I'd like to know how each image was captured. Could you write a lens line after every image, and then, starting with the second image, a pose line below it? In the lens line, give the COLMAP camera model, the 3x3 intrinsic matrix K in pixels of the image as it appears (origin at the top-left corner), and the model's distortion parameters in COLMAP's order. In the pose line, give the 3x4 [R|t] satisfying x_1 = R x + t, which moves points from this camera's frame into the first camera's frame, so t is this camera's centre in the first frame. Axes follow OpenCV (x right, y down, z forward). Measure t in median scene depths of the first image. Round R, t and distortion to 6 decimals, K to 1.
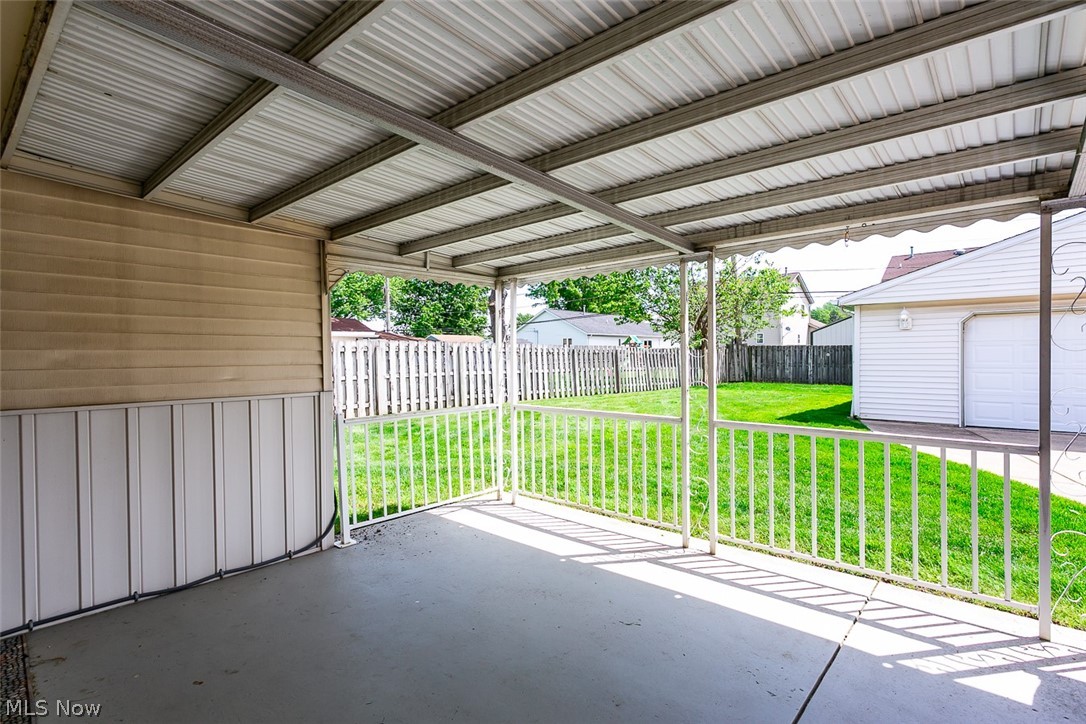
lens RADIAL K [[515.4, 0, 542.2], [0, 515.4, 358.8], [0, 0, 1]] dist [0.003916, -0.001397]
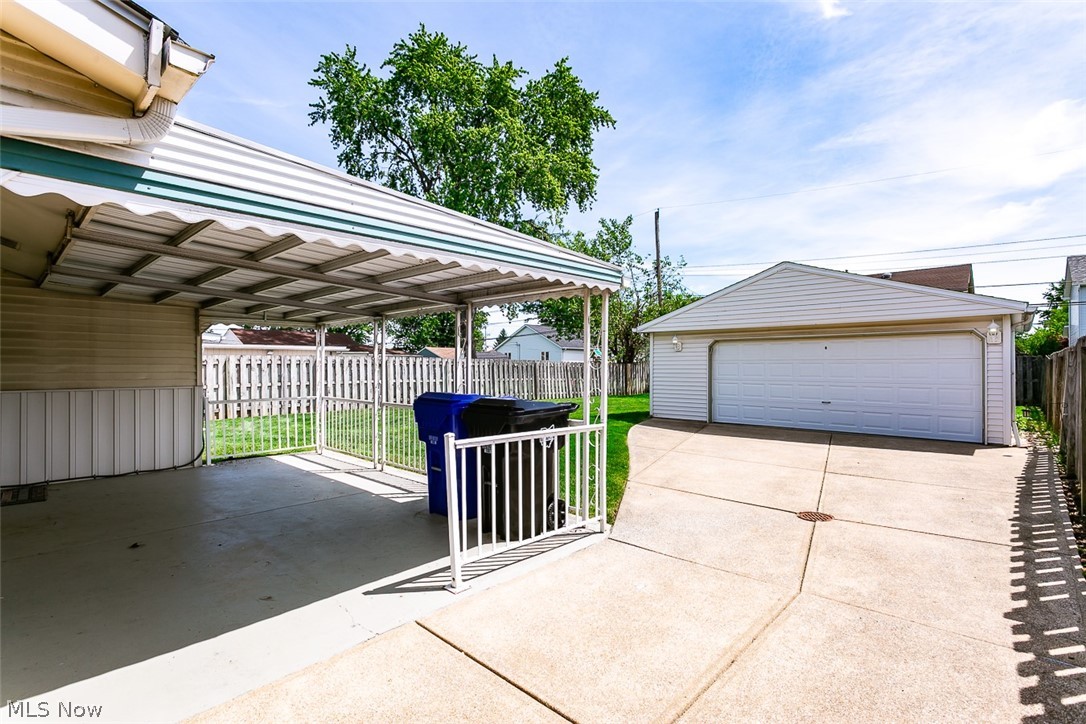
lens RADIAL K [[515.4, 0, 537.9], [0, 515.4, 361.9], [0, 0, 1]] dist [0.003916, -0.001397]
pose [[0.998598, 0.007881, -0.052342, 0.963079], [-0.008765, 0.999822, -0.016686, -0.006475], [0.052201, 0.017122, 0.998490, -0.879967]]
